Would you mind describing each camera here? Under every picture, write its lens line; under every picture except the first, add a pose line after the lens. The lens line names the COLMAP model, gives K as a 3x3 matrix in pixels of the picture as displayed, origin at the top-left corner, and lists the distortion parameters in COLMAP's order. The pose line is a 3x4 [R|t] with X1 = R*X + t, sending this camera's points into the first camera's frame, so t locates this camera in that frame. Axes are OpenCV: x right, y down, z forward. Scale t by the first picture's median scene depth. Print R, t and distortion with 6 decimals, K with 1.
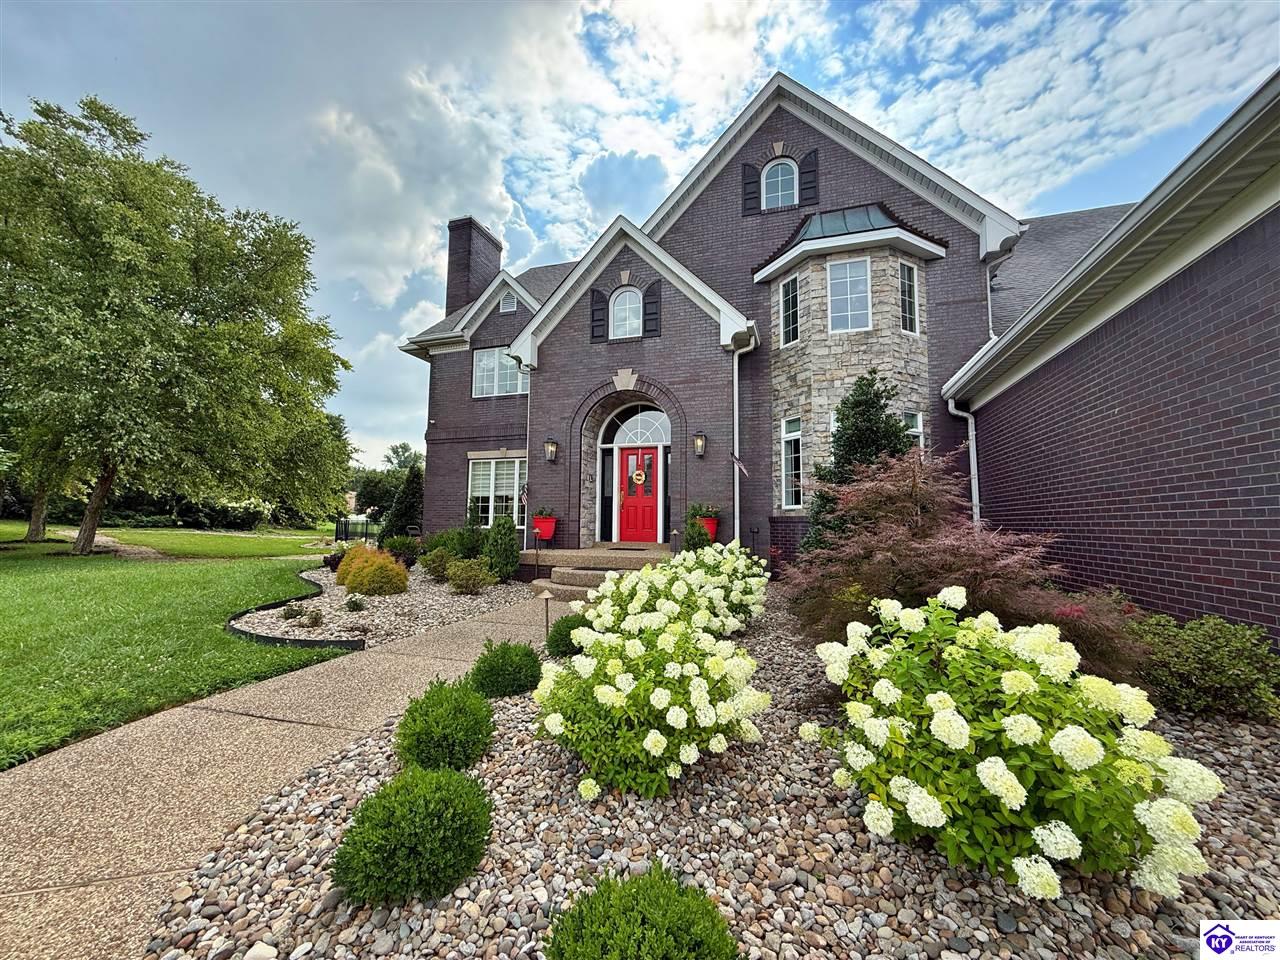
lens RADIAL K [[512.2, 0, 635.7], [0, 512.2, 480.1], [0, 0, 1]] dist [0.001846, 0.000169]
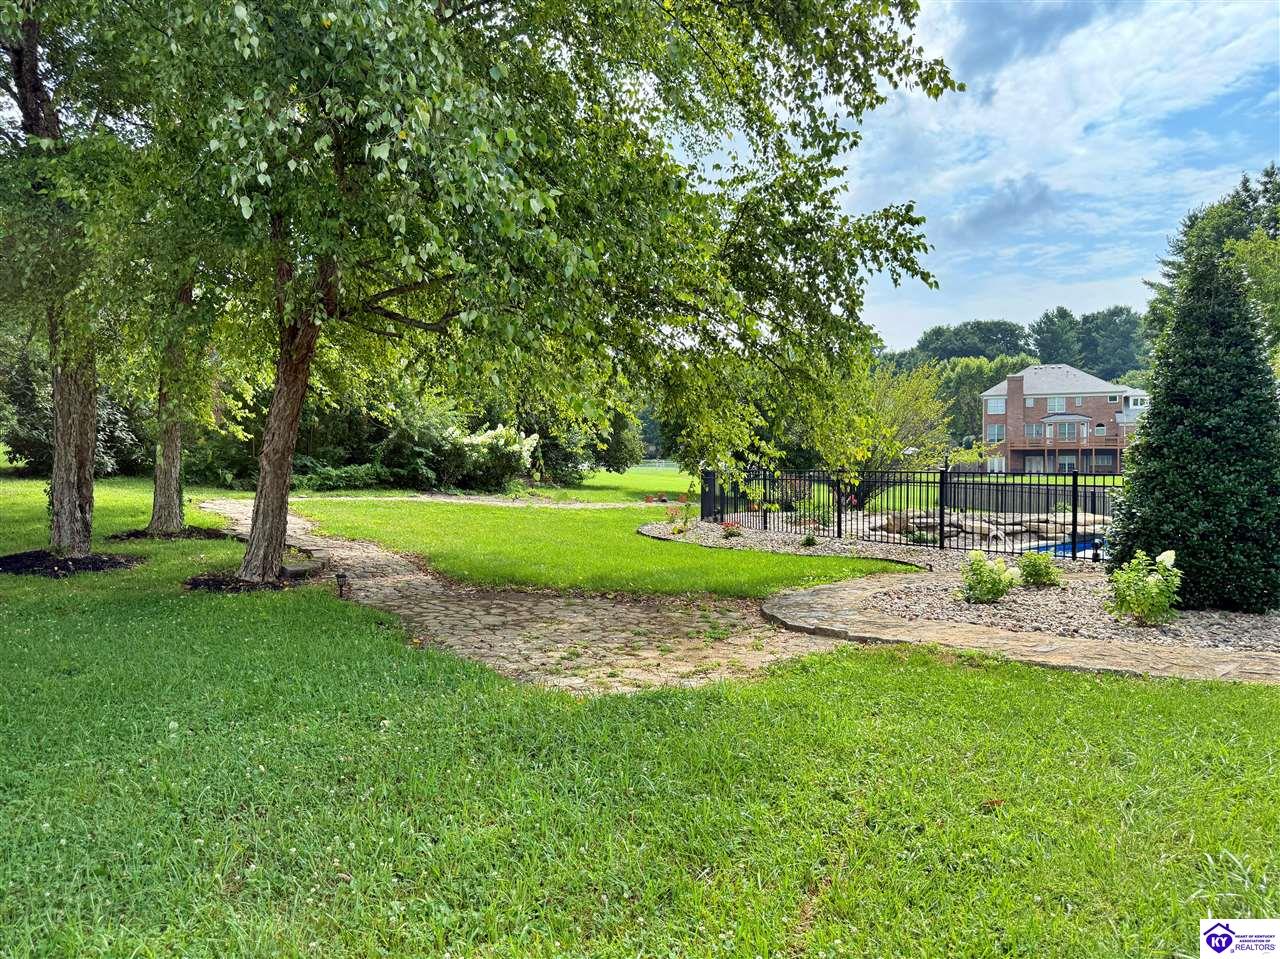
lens RADIAL K [[911.5, 0, 631.4], [0, 911.5, 474.9], [0, 0, 1]] dist [0.011944, -0.014126]
pose [[0.921867, -0.012081, -0.387317, -0.943409], [0.048648, 0.995214, 0.084745, 0.048858], [0.384440, -0.096966, 0.918043, 0.827515]]
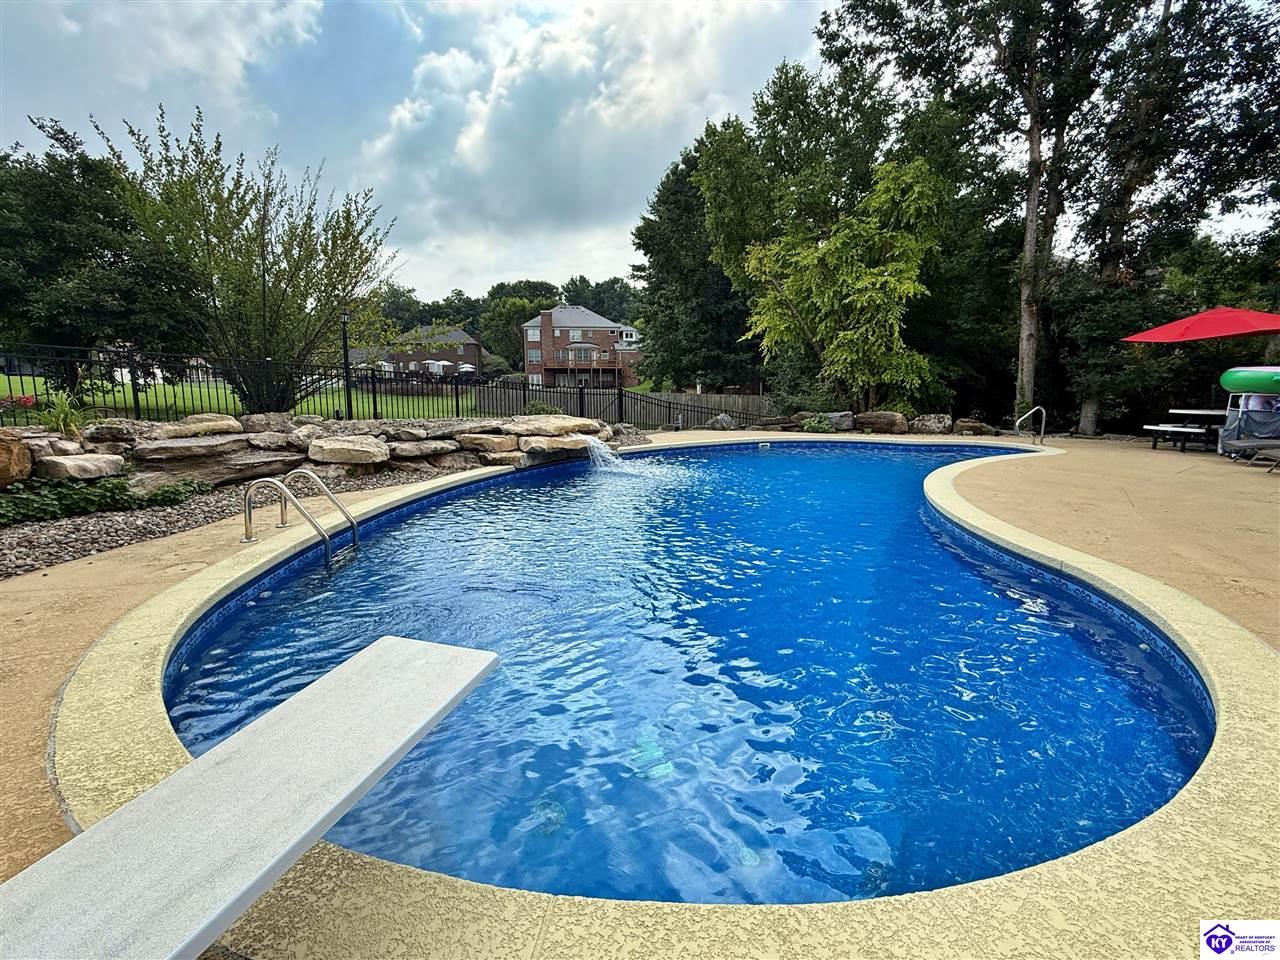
lens RADIAL K [[594.4, 0, 644.3], [0, 594.4, 482.9], [0, 0, 1]] dist [0.004430, -0.001163]
pose [[0.990715, -0.035885, 0.131136, -0.755274], [0.002573, 0.969314, 0.245811, 0.298721], [-0.135933, -0.243191, 0.960406, 2.638945]]
